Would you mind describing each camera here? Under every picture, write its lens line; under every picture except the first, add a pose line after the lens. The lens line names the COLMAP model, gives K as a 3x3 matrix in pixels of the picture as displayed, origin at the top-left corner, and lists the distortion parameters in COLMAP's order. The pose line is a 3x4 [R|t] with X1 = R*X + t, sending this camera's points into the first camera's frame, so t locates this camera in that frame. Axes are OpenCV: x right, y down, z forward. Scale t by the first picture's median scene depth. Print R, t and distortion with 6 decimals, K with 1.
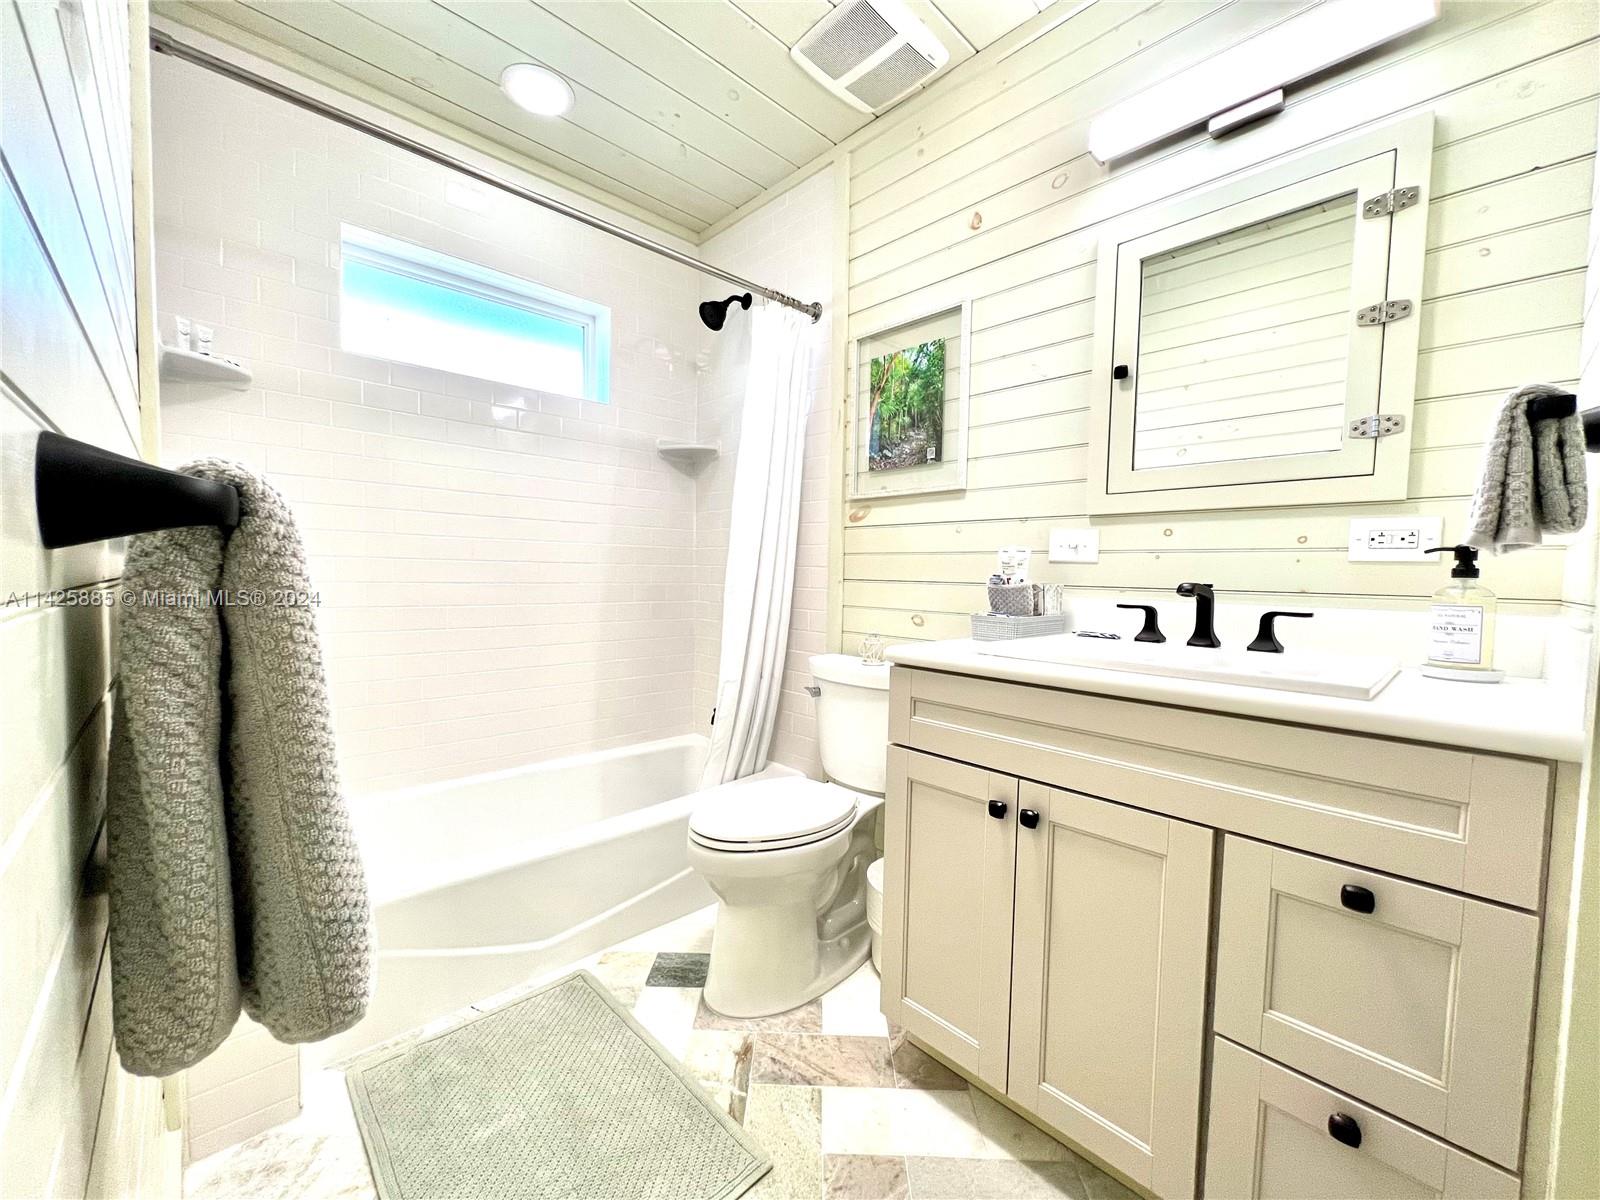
lens RADIAL K [[639.2, 0, 796.5], [0, 639.2, 603.7], [0, 0, 1]] dist [-0.004042, -0.000027]
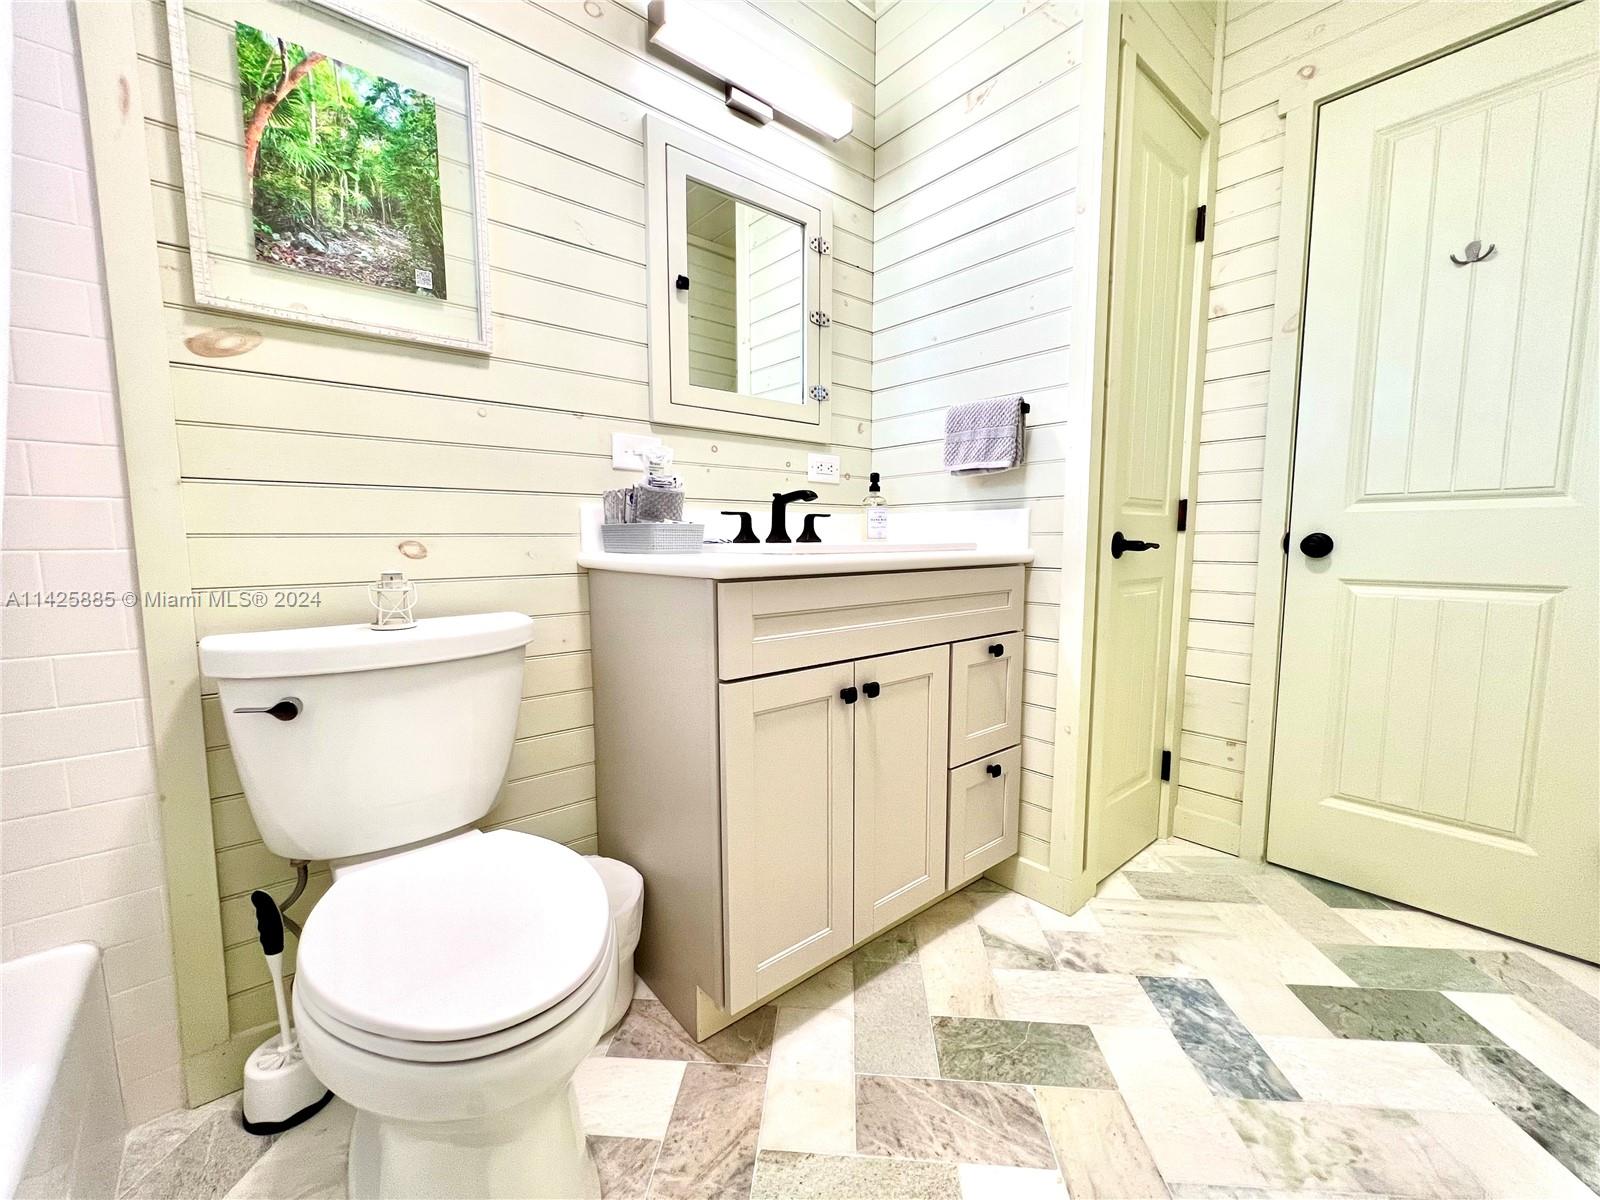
lens RADIAL K [[639.2, 0, 804.7], [0, 639.2, 600.7], [0, 0, 1]] dist [-0.004042, -0.000027]
pose [[0.045116, -0.123019, 0.991378, -0.579328], [0.049285, 0.991454, 0.120785, 0.026901], [-0.997765, 0.043411, 0.050794, 0.816952]]
